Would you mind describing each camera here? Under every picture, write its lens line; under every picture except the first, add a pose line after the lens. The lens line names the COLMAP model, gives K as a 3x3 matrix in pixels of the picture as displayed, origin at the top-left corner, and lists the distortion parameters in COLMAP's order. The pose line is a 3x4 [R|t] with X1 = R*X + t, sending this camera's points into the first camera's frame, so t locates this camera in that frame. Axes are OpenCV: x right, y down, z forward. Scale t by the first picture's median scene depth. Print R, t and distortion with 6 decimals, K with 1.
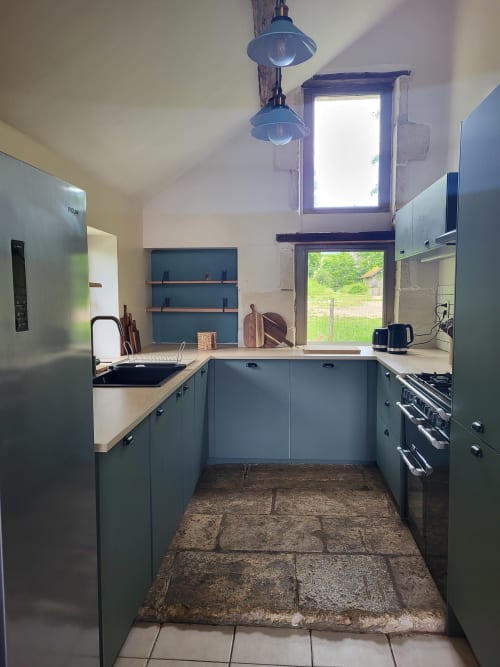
lens RADIAL K [[506.8, 0, 253.2], [0, 506.8, 332.0], [0, 0, 1]] dist [0.042920, -0.004897]
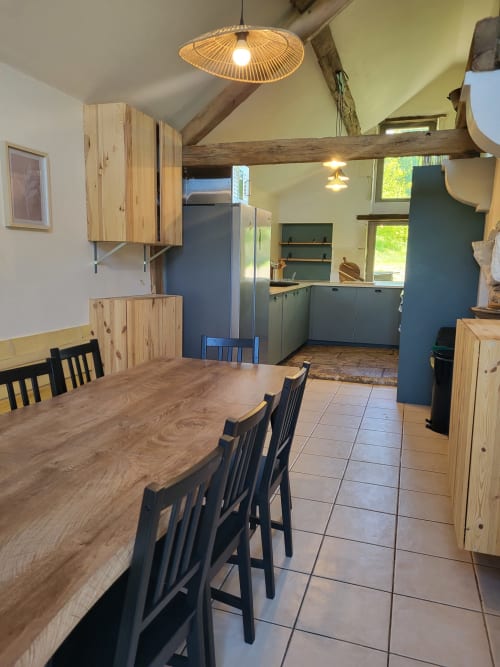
lens RADIAL K [[506.8, 0, 249.4], [0, 506.8, 336.9], [0, 0, 1]] dist [0.042920, -0.004897]
pose [[0.970867, 0.062590, -0.231299, 0.114802], [-0.049027, 0.996749, 0.063934, 0.118645], [0.234548, -0.050731, 0.970780, -0.736561]]
